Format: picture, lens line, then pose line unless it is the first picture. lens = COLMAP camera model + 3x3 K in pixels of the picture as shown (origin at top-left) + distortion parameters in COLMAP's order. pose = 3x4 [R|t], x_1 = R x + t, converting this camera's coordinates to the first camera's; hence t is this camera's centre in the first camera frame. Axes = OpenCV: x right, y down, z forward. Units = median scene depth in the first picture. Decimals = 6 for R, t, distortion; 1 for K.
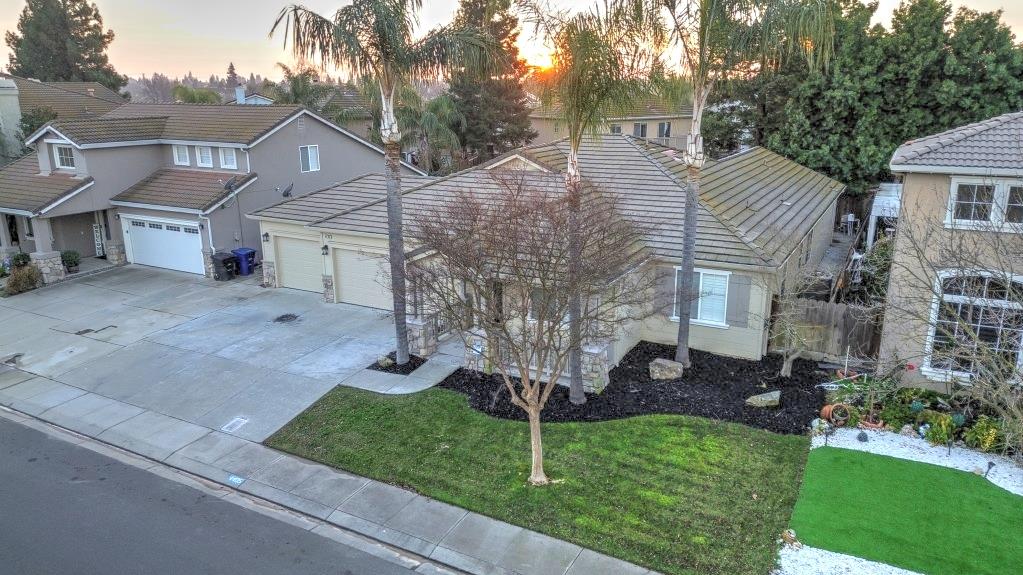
lens RADIAL K [[723.8, 0, 511.5], [0, 723.8, 287.5], [0, 0, 1]] dist [0.056428, -0.054729]
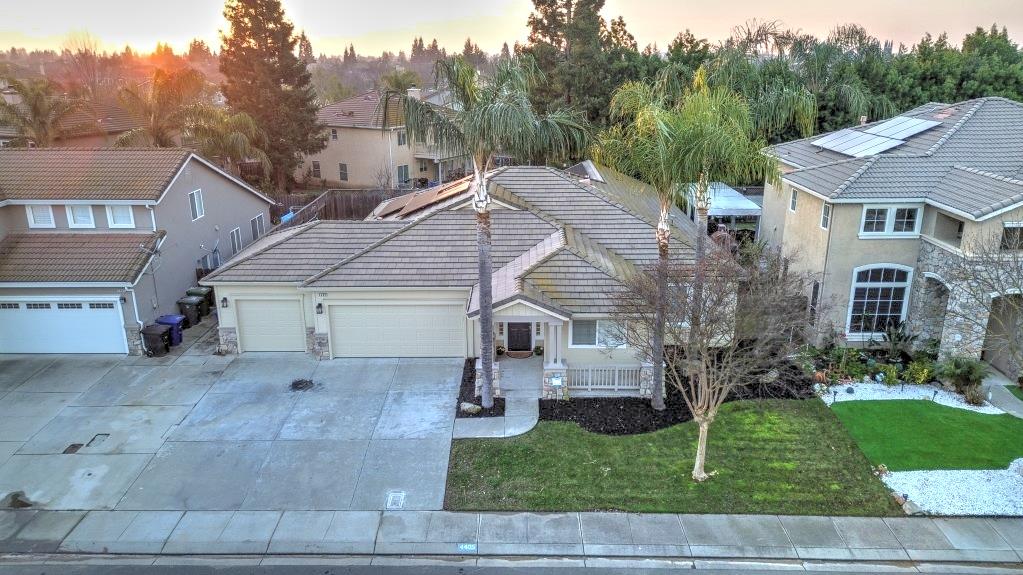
lens RADIAL K [[723.8, 0, 511.5], [0, 723.8, 287.5], [0, 0, 1]] dist [0.056428, -0.054729]
pose [[0.882805, -0.139894, 0.448425, -0.660813], [0.124898, 0.990166, 0.063014, -0.155684], [-0.452831, 0.000379, 0.891596, 0.009312]]
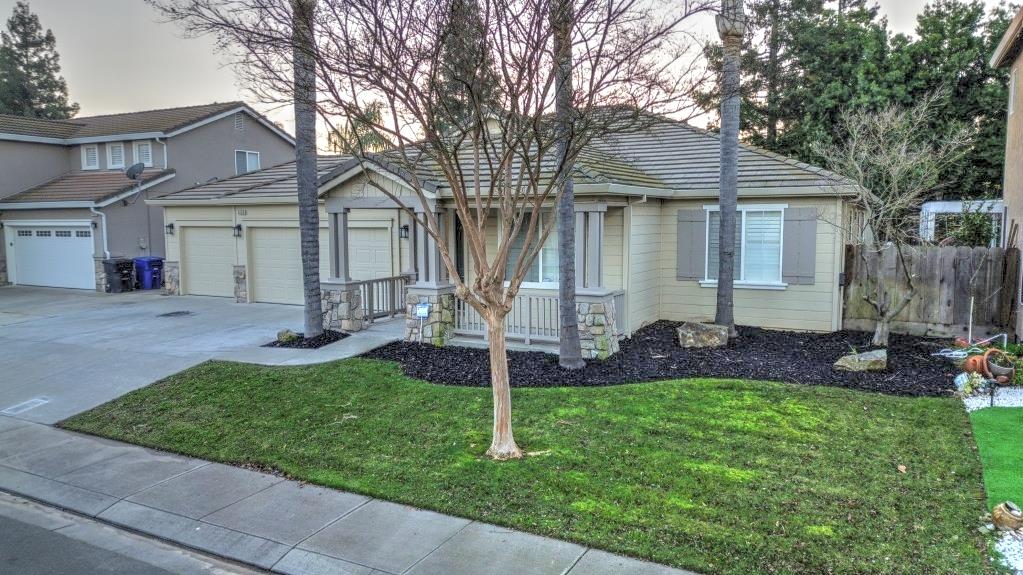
lens RADIAL K [[723.8, 0, 511.5], [0, 723.8, 287.5], [0, 0, 1]] dist [0.056428, -0.054729]
pose [[0.999915, 0.000525, 0.013007, 0.029887], [0.001751, 0.984692, -0.174293, 0.200726], [-0.012899, 0.174301, 0.984608, 0.360395]]
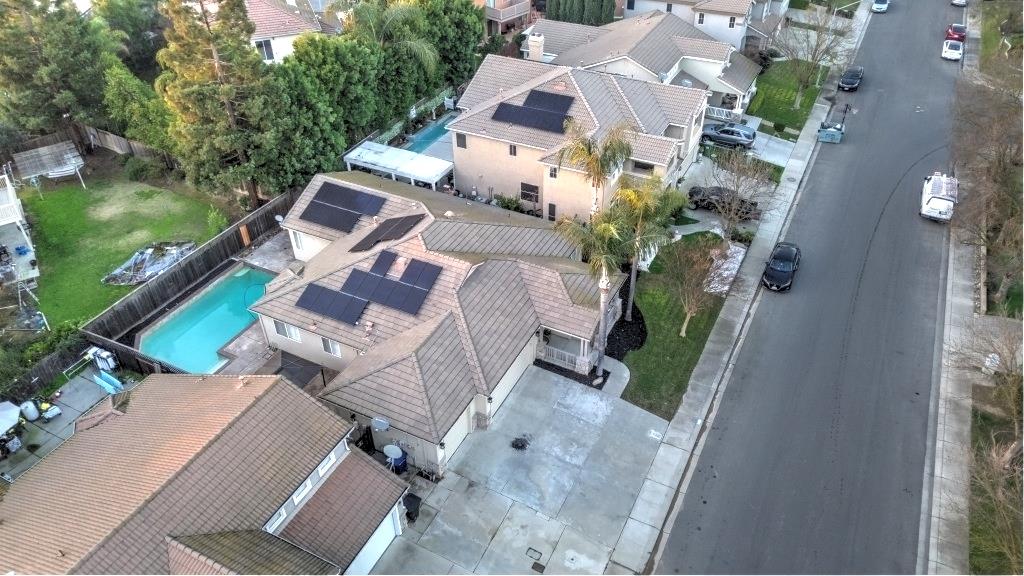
lens RADIAL K [[724.5, 0, 512.0], [0, 724.5, 288.0], [0, 0, 1]] dist [0.056428, -0.054729]
pose [[-0.029230, -0.605337, 0.795433, -1.760655], [0.279148, 0.759168, 0.587997, -1.454660], [-0.959803, 0.239231, 0.146788, 1.000689]]
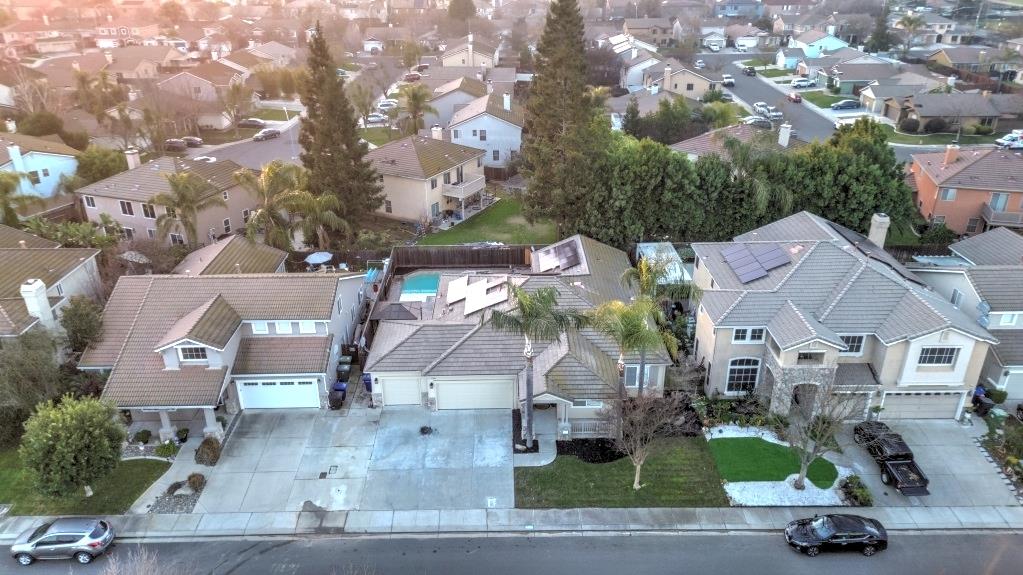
lens RADIAL K [[723.8, 0, 511.5], [0, 723.8, 287.5], [0, 0, 1]] dist [0.056428, -0.054729]
pose [[0.869214, -0.209587, 0.447817, -1.171589], [0.131348, 0.971050, 0.199523, -0.863362], [-0.476670, -0.114609, 0.871579, -0.841380]]
